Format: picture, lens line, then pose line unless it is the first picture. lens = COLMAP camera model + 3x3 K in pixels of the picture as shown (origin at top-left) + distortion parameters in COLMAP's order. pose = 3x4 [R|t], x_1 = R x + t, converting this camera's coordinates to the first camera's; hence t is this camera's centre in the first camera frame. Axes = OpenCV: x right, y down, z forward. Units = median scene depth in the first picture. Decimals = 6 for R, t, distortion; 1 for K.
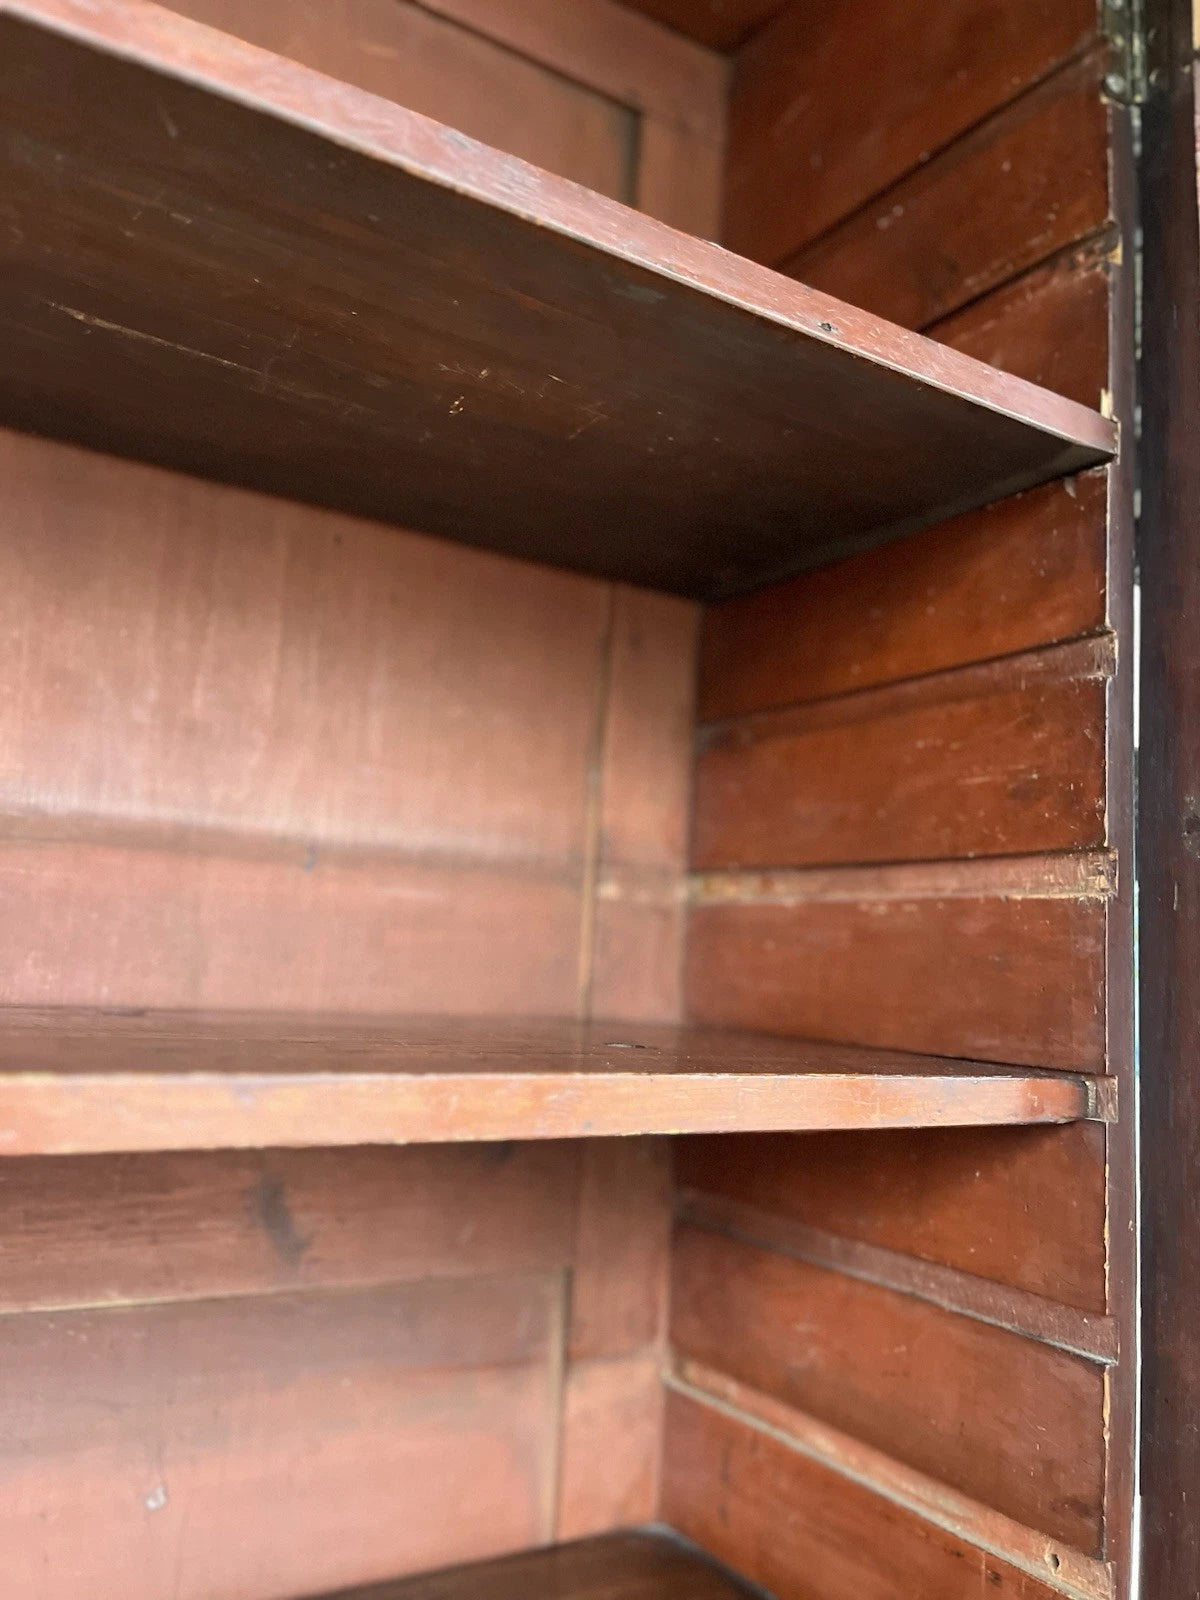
lens RADIAL K [[1224.3, 0, 589.1], [0, 1224.3, 804.5], [0, 0, 1]] dist [0.064011, -0.091319]
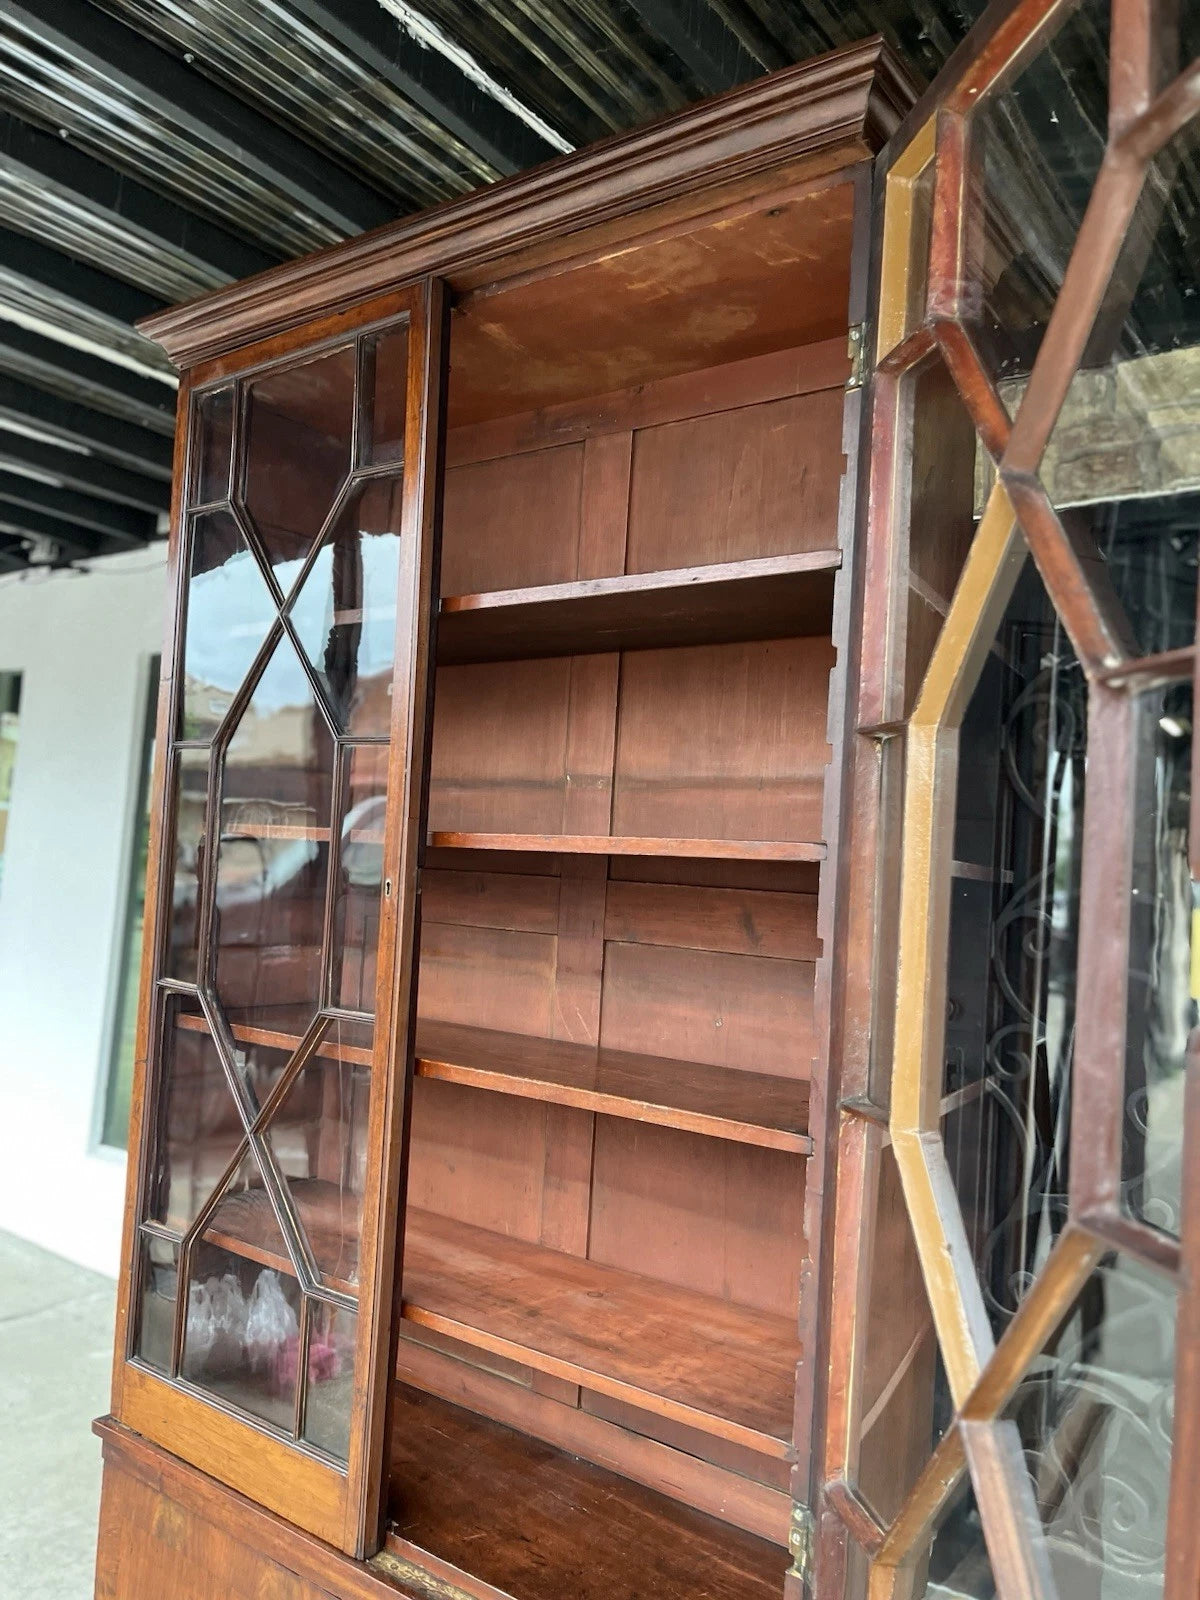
lens RADIAL K [[1224.3, 0, 607.3], [0, 1224.3, 800.4], [0, 0, 1]] dist [0.064011, -0.091319]
pose [[0.376263, -0.090613, -0.922071, 1.962485], [0.086676, 0.994284, -0.062340, 0.205201], [0.922450, -0.056465, 0.381966, -0.219104]]
